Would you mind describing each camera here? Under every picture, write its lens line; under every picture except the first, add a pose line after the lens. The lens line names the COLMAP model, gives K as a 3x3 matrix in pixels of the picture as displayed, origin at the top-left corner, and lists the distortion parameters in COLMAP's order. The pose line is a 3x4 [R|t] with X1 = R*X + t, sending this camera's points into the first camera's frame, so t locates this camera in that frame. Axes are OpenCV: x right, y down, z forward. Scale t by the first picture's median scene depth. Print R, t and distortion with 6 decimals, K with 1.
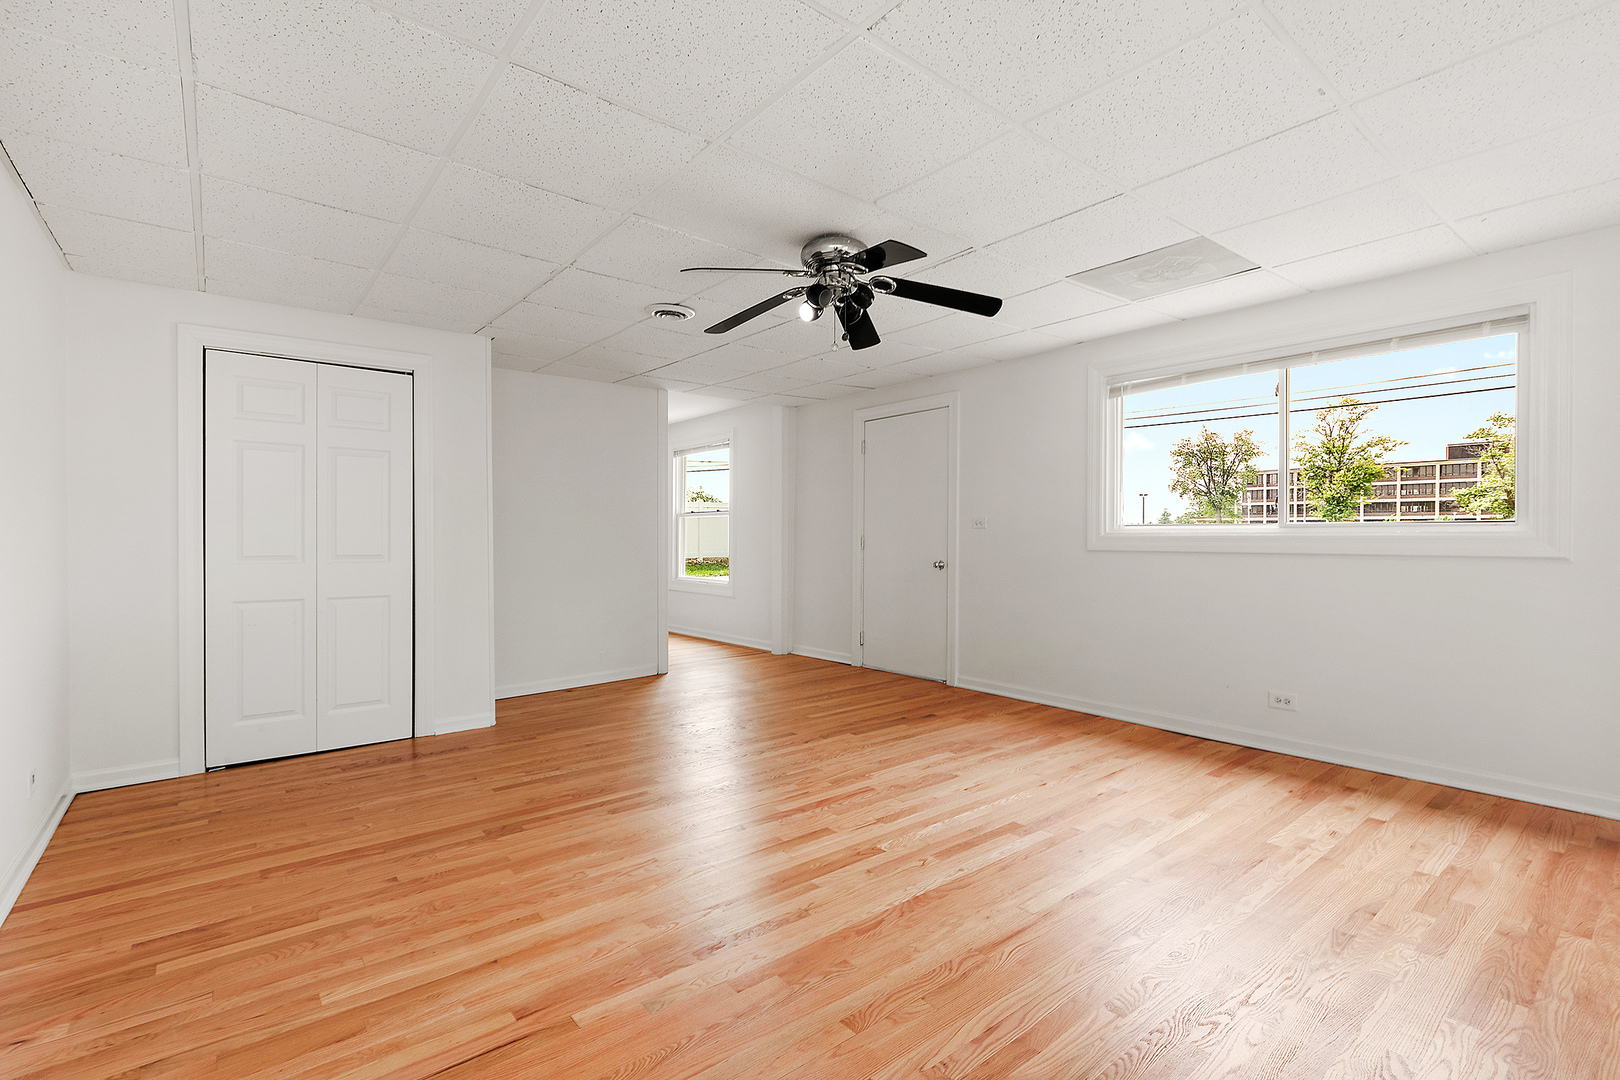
lens RADIAL K [[743.9, 0, 803.0], [0, 743.9, 538.0], [0, 0, 1]] dist [0.001364, -0.000407]
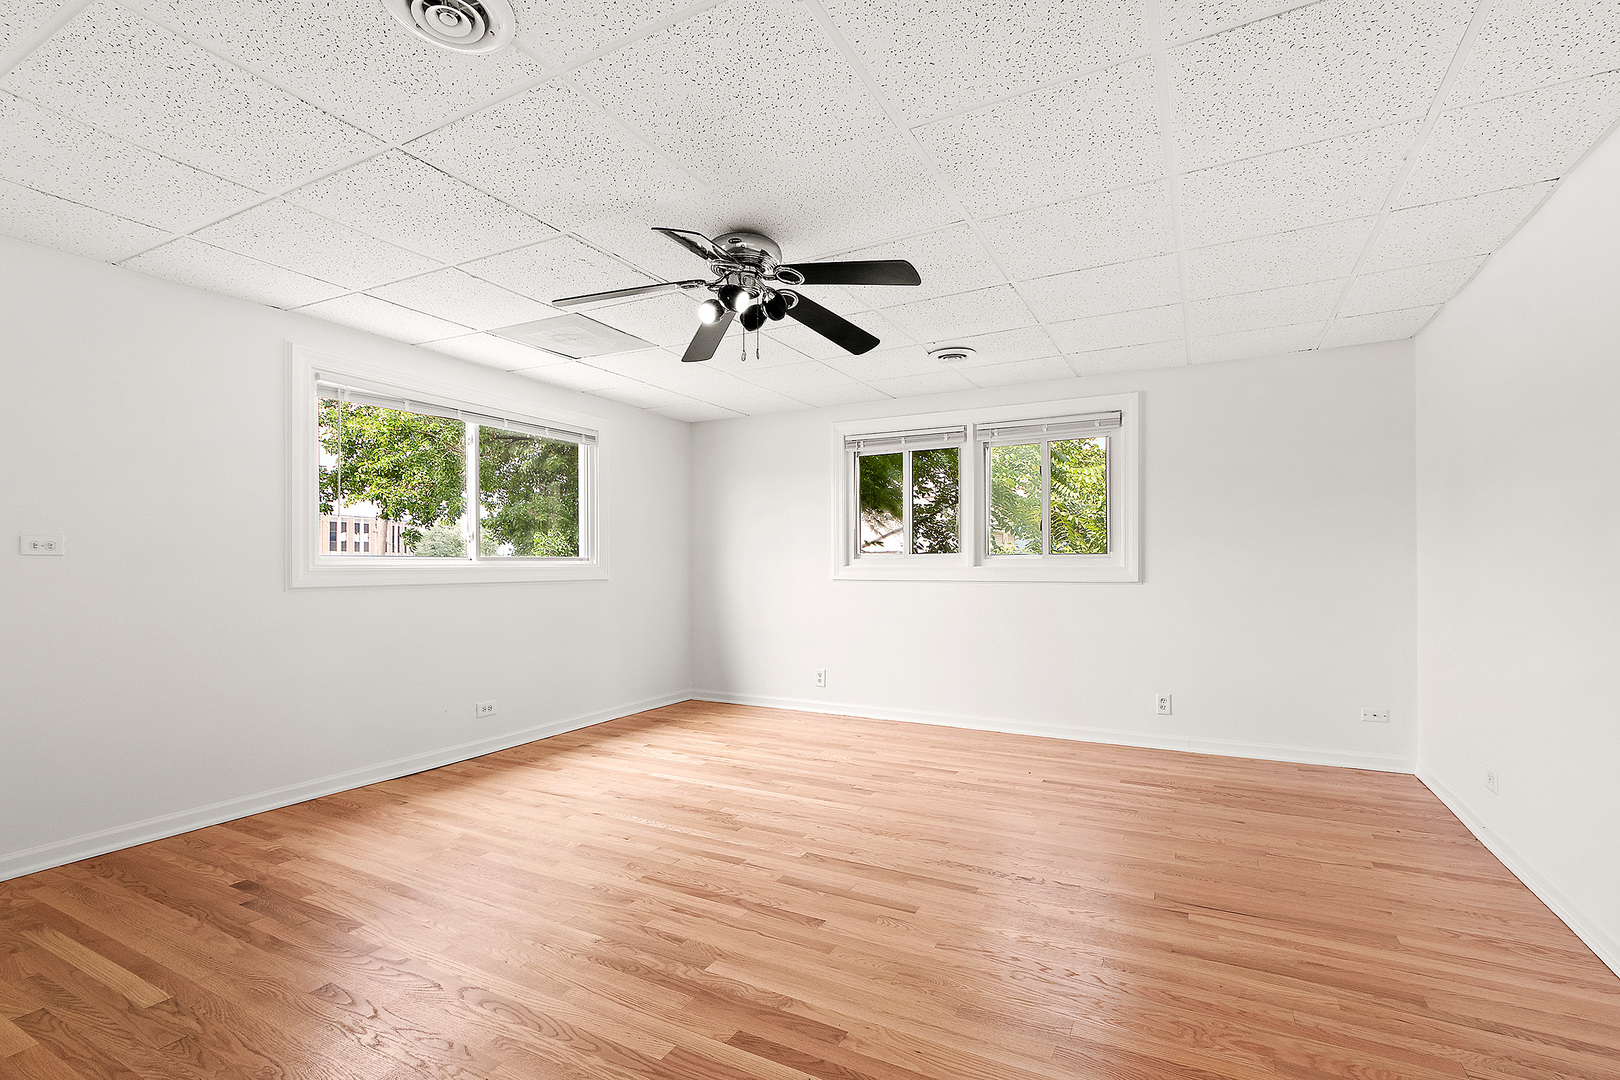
lens RADIAL K [[743.9, 0, 805.8], [0, 743.9, 549.4], [0, 0, 1]] dist [0.001364, -0.000407]
pose [[-0.394264, 0.022368, 0.918725, -0.782167], [0.007746, 0.999749, -0.021016, -0.003210], [-0.918964, -0.001170, -0.394339, 1.237340]]
